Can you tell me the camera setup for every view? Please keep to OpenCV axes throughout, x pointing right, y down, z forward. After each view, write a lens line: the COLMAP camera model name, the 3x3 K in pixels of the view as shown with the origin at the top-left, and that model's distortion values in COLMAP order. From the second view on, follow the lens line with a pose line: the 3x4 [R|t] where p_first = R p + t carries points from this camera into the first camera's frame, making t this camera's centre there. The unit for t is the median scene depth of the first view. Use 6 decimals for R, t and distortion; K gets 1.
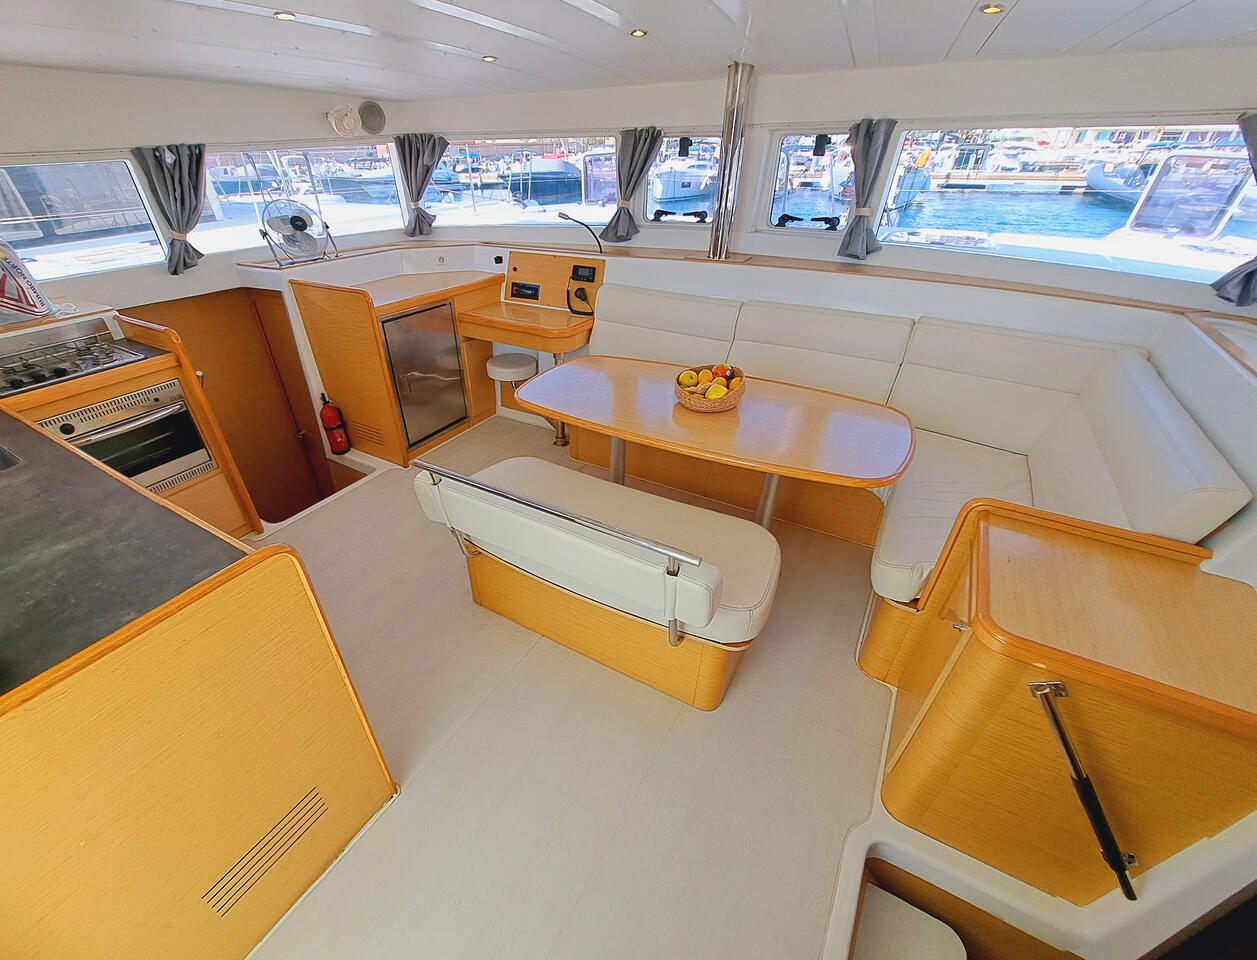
lens RADIAL K [[530.2, 0, 628.5], [0, 530.2, 480.0], [0, 0, 1]] dist [-0.020137, 0.000801]
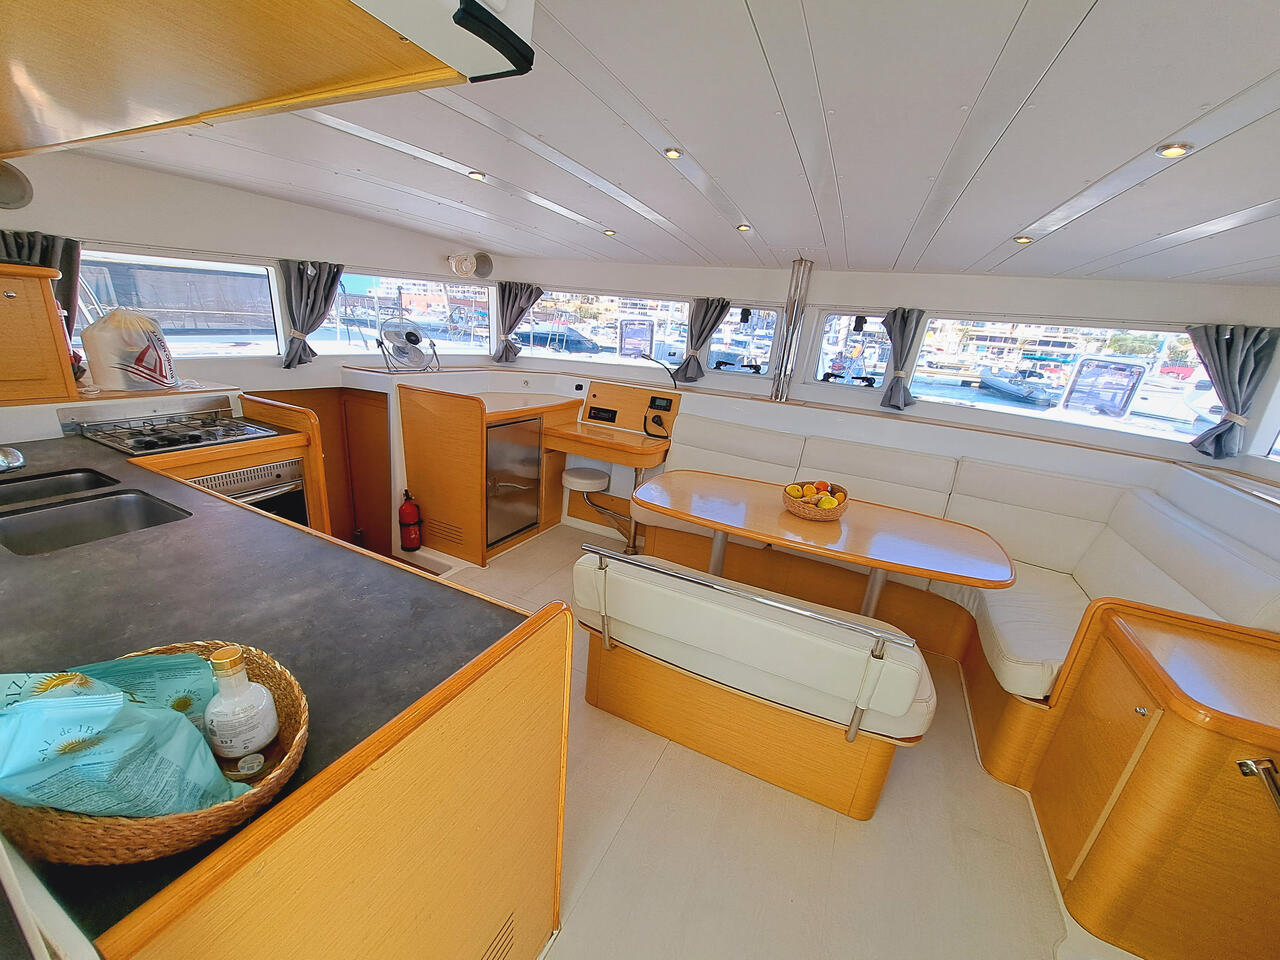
lens RADIAL K [[492.9, 0, 659.5], [0, 492.9, 473.7], [0, 0, 1]] dist [-0.017069, 0.000231]
pose [[0.991453, 0.068155, 0.111250, -0.206854], [-0.035940, 0.962387, -0.269293, 0.046108], [-0.125420, 0.262993, 0.956611, 0.017163]]
